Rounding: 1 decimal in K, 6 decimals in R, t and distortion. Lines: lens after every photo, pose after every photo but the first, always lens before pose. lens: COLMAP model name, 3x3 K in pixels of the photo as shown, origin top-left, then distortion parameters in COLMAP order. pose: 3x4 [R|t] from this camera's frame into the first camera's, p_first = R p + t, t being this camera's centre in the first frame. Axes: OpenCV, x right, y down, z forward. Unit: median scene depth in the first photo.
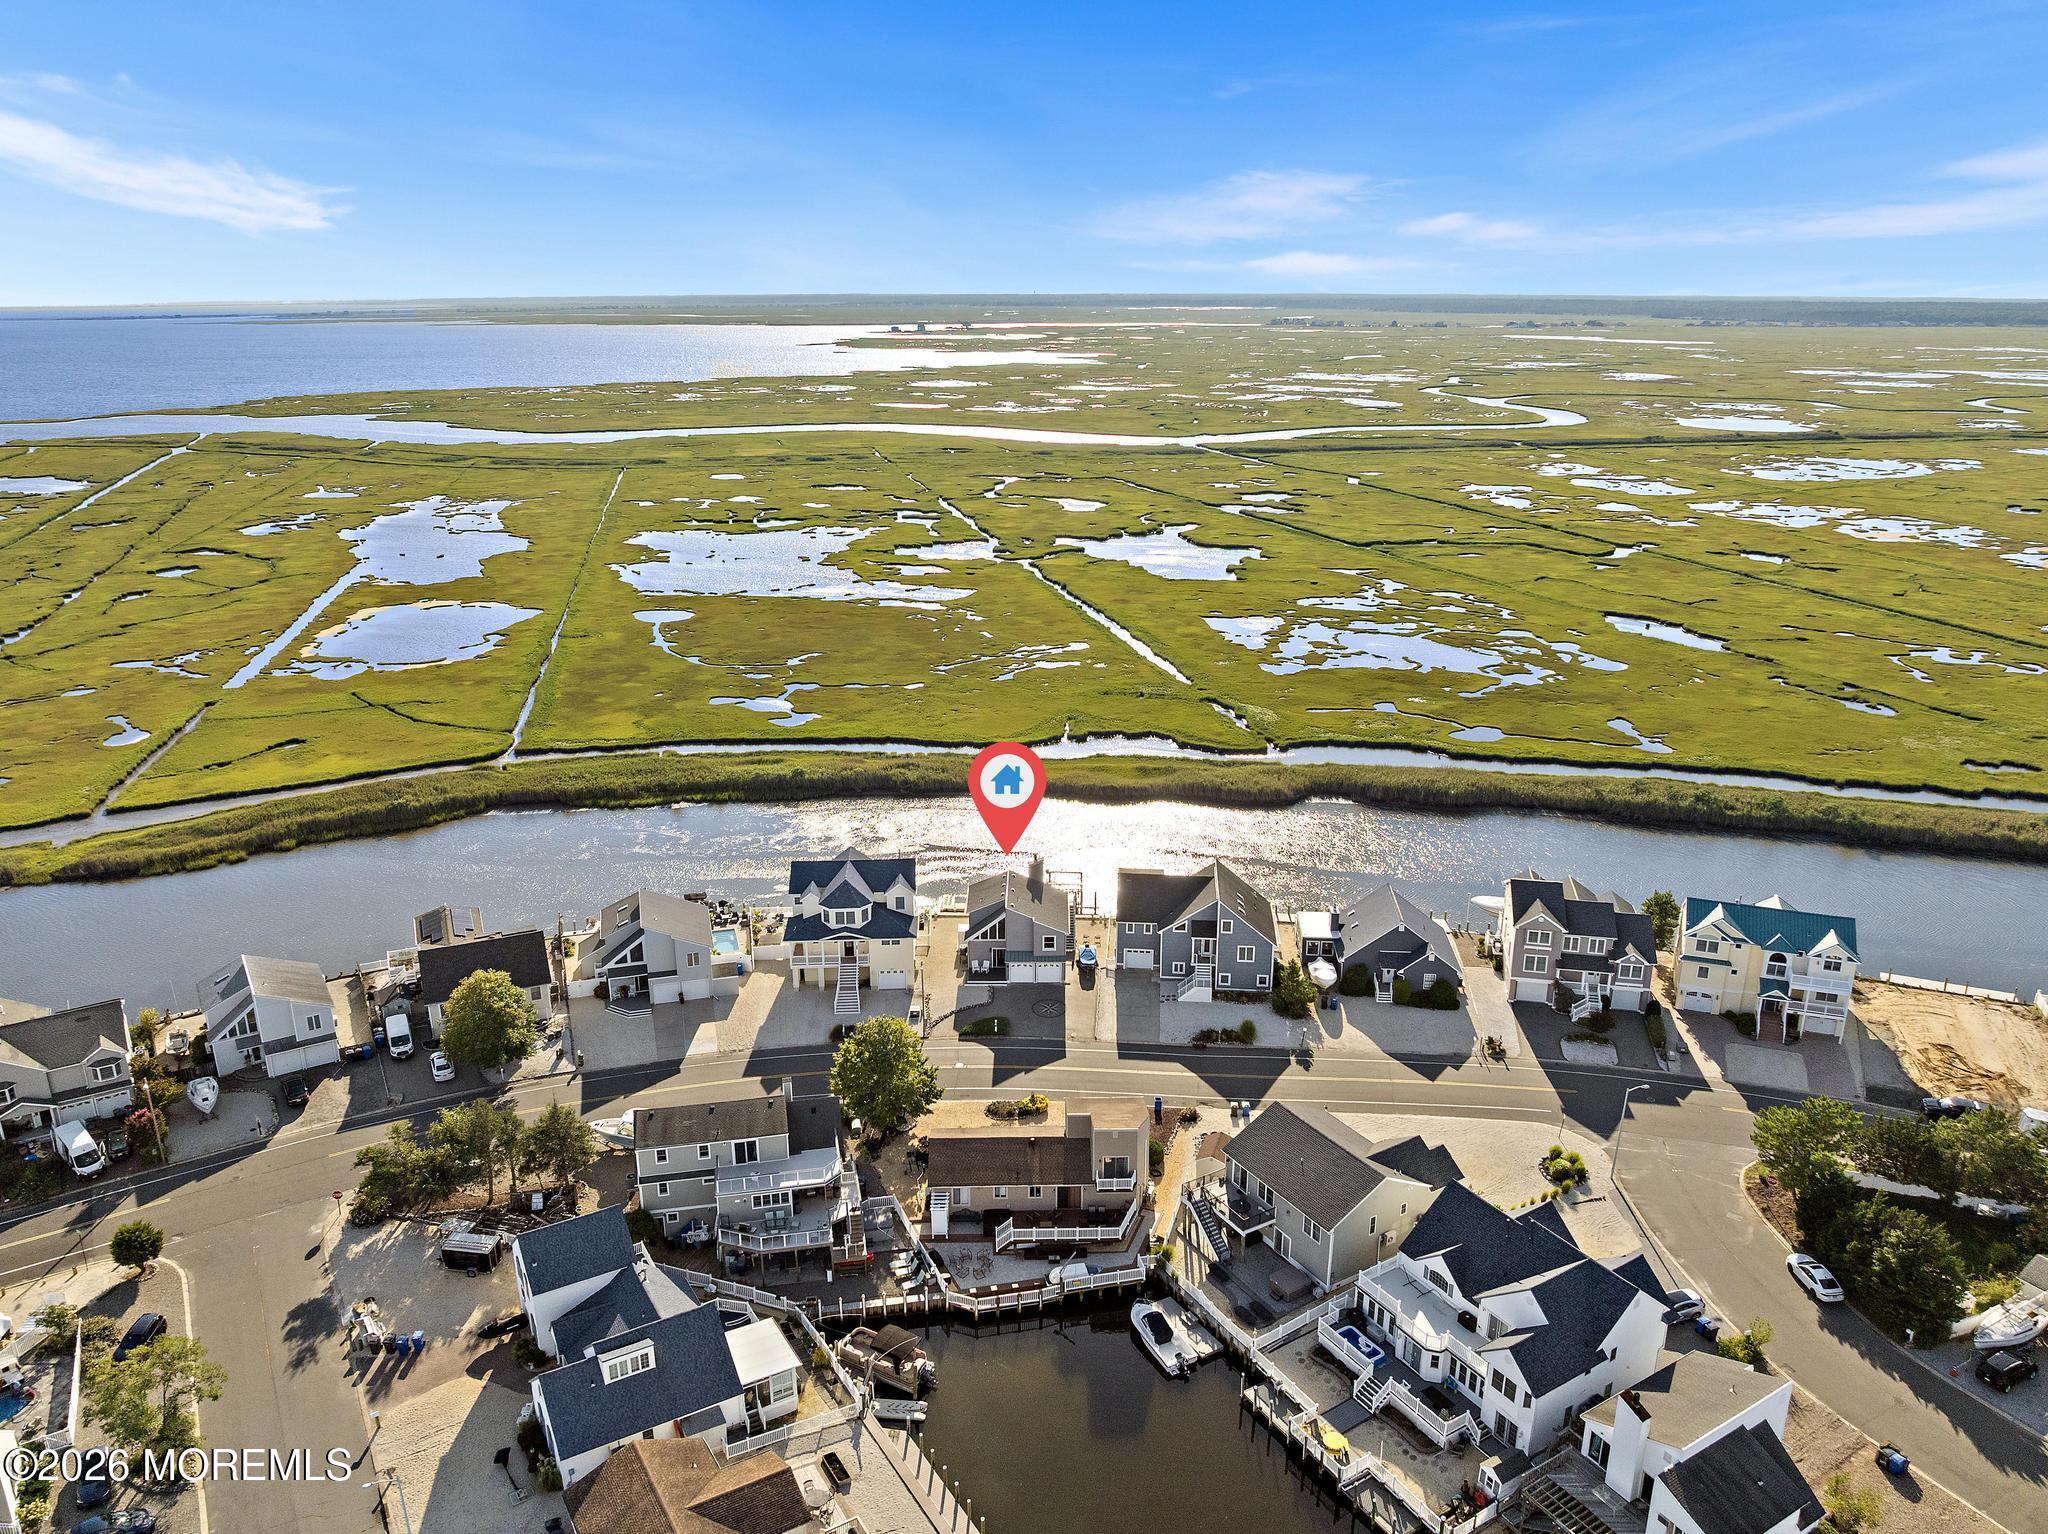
lens RADIAL K [[1473.8, 0, 1024.0], [0, 1473.8, 767.0], [0, 0, 1]] dist [-0.037860, 0.001047]
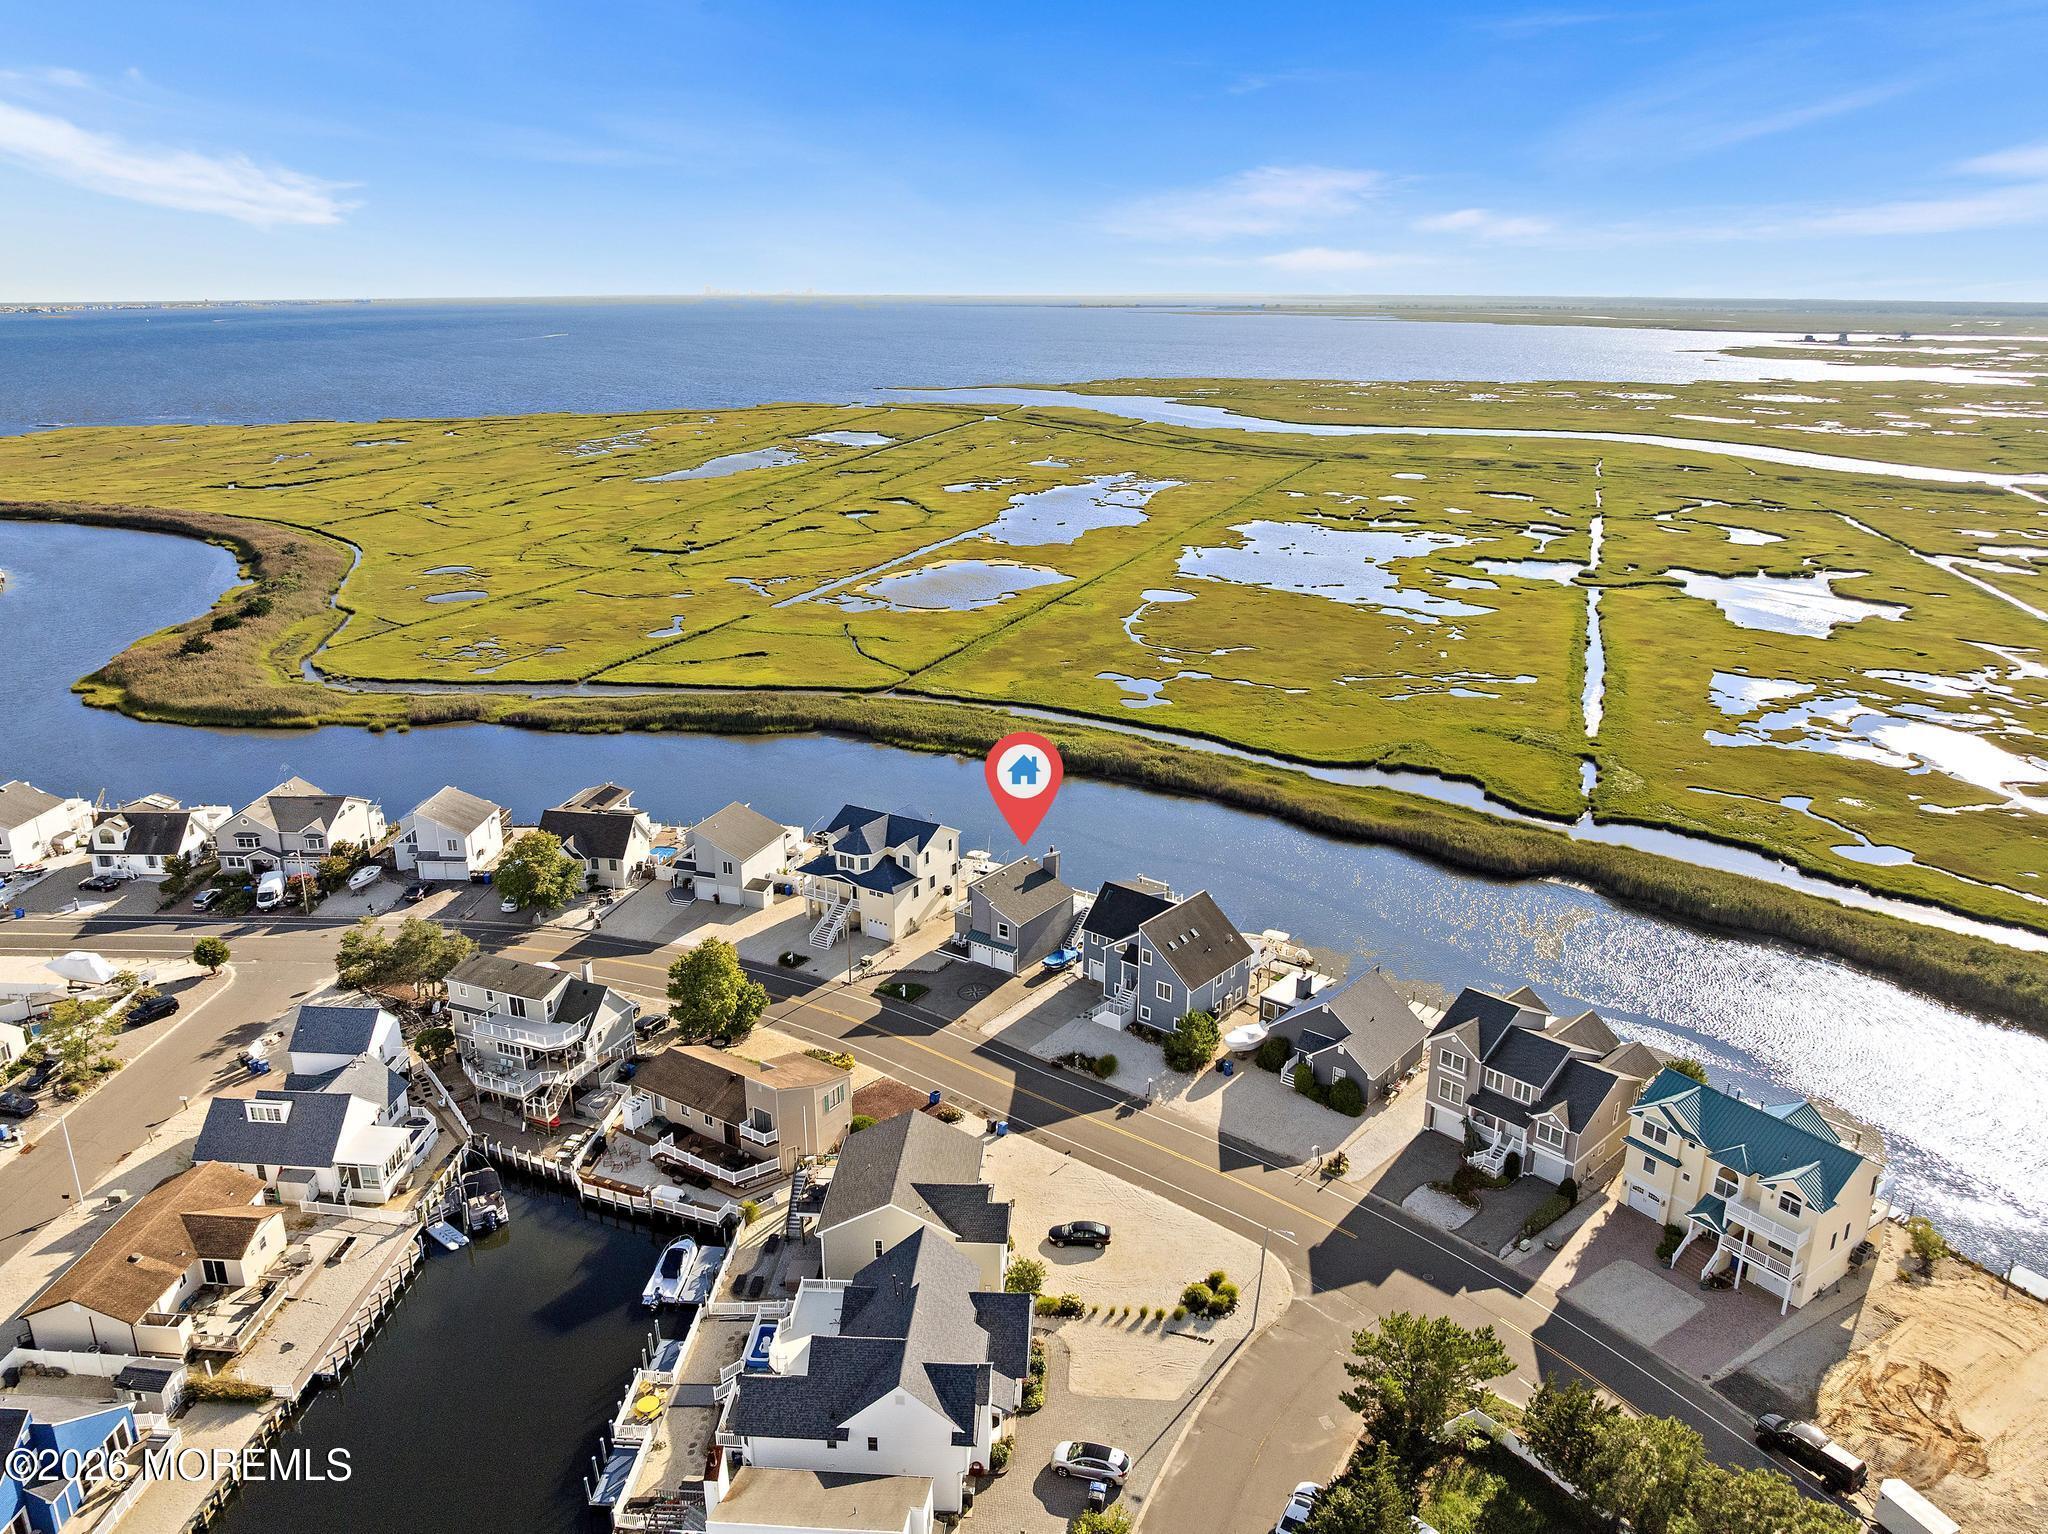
lens RADIAL K [[1473.8, 0, 1024.0], [0, 1473.8, 767.0], [0, 0, 1]] dist [-0.037860, 0.001047]
pose [[0.823224, 0.177855, -0.539138, 0.440891], [-0.177619, 0.982673, 0.052960, -0.036370], [0.539216, 0.052163, 0.840550, 0.130501]]
